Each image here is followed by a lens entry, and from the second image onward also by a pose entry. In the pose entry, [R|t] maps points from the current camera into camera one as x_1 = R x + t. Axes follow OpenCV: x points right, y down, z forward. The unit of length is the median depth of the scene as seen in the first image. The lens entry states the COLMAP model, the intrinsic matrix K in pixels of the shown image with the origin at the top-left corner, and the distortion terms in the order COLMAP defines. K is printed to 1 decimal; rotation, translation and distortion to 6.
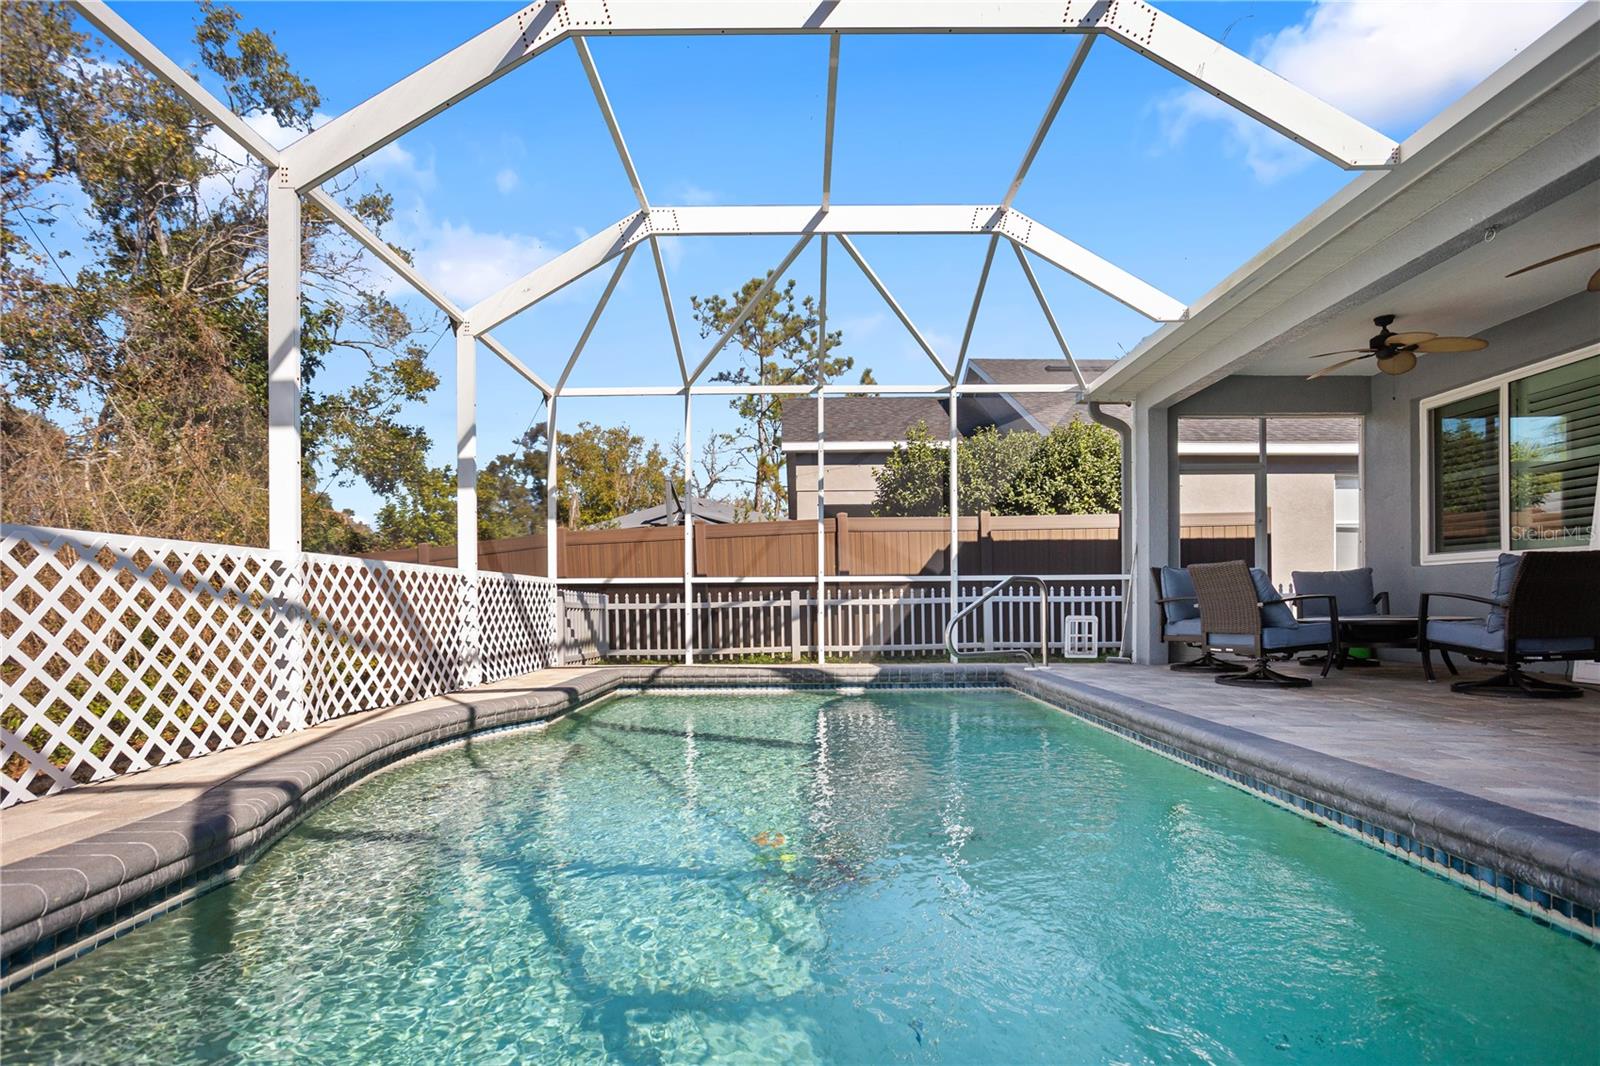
lens RADIAL K [[779.6, 0, 803.6], [0, 779.6, 561.3], [0, 0, 1]] dist [-0.061964, 0.038044]
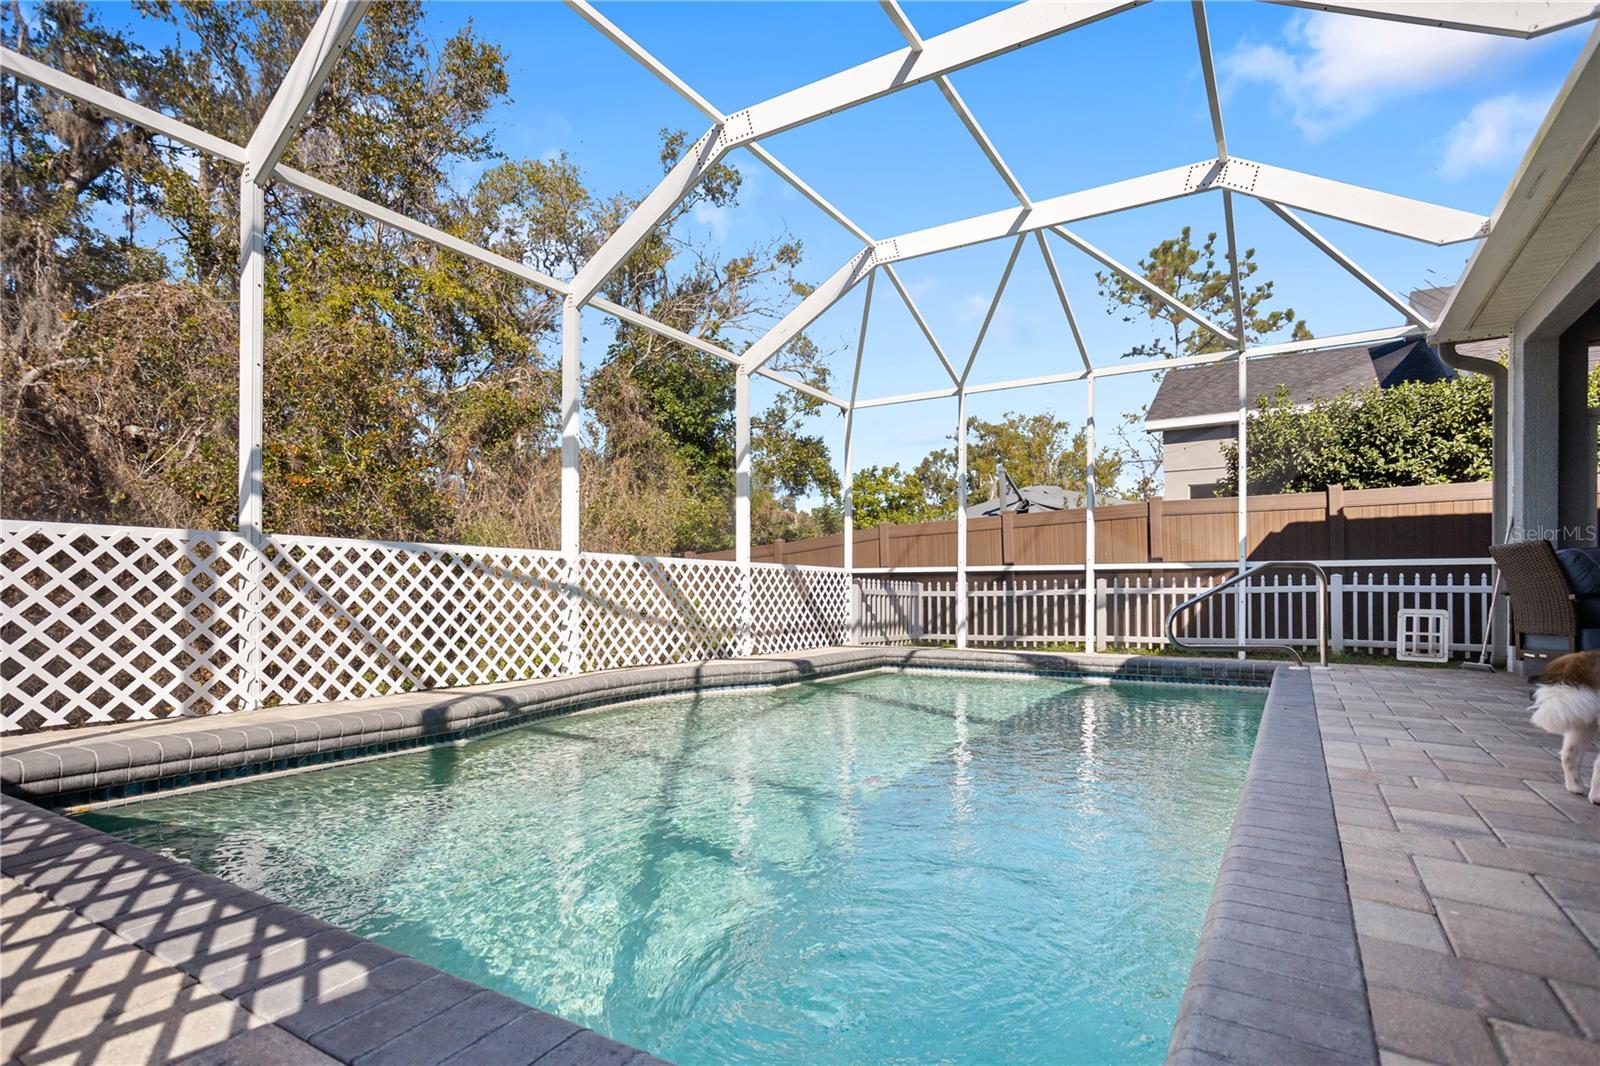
lens RADIAL K [[780.3, 0, 804.5], [0, 780.3, 535.3], [0, 0, 1]] dist [-0.061259, 0.039213]
pose [[0.855660, -0.028522, -0.516752, 0.222335], [0.018871, 0.999536, -0.023921, -0.000375], [0.517194, 0.010716, 0.855801, -0.022508]]
